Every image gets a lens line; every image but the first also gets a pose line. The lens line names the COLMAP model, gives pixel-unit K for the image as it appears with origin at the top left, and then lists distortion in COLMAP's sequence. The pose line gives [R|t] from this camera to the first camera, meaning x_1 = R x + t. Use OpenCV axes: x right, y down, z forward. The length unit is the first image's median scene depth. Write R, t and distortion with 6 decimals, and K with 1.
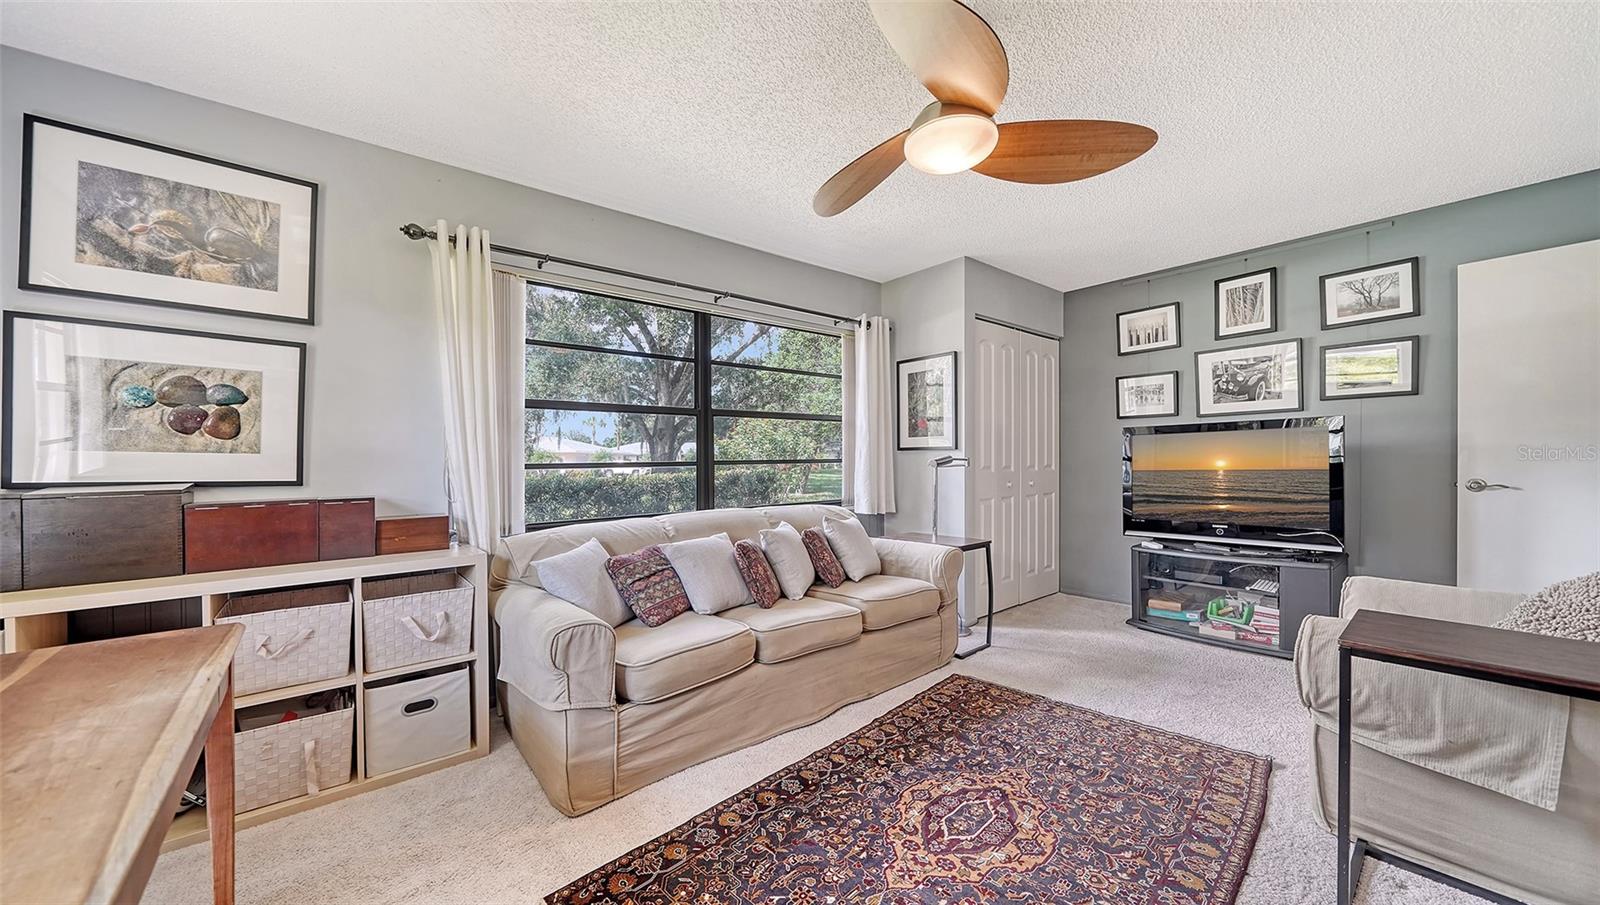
lens RADIAL K [[564.1, 0, 798.0], [0, 564.1, 462.6], [0, 0, 1]] dist [-0.000428, -0.000144]
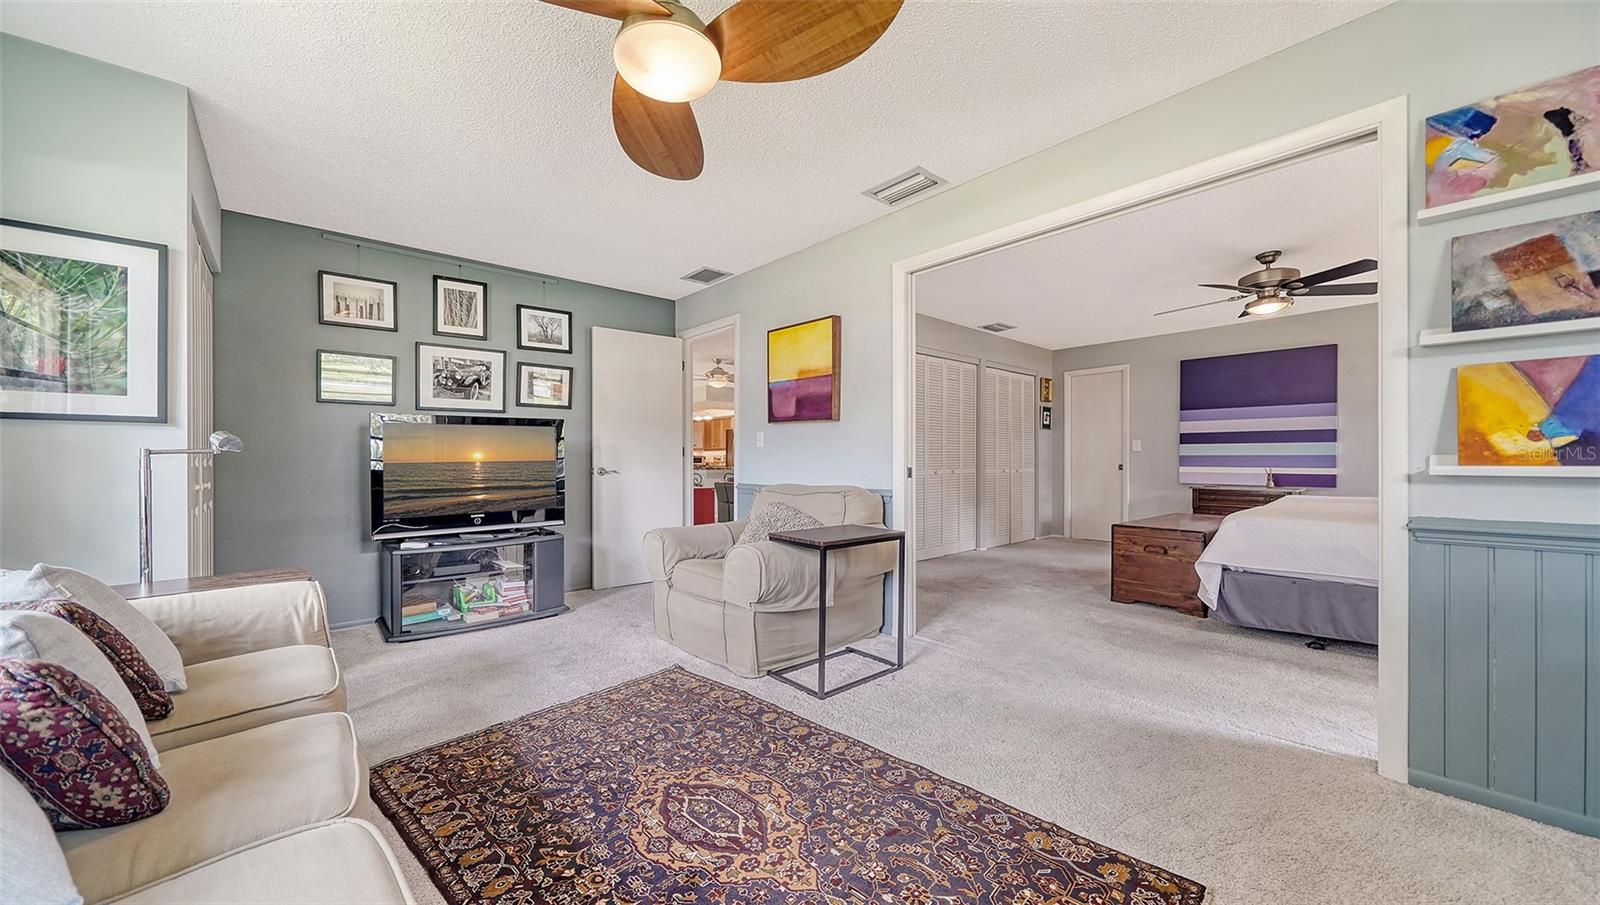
lens RADIAL K [[564.1, 0, 798.0], [0, 564.1, 462.6], [0, 0, 1]] dist [-0.000428, -0.000144]
pose [[-0.017111, 0.007568, 0.999825, -0.316815], [0.012337, 0.999897, -0.007357, 0.030540], [-0.999777, 0.012209, -0.017203, 0.436881]]
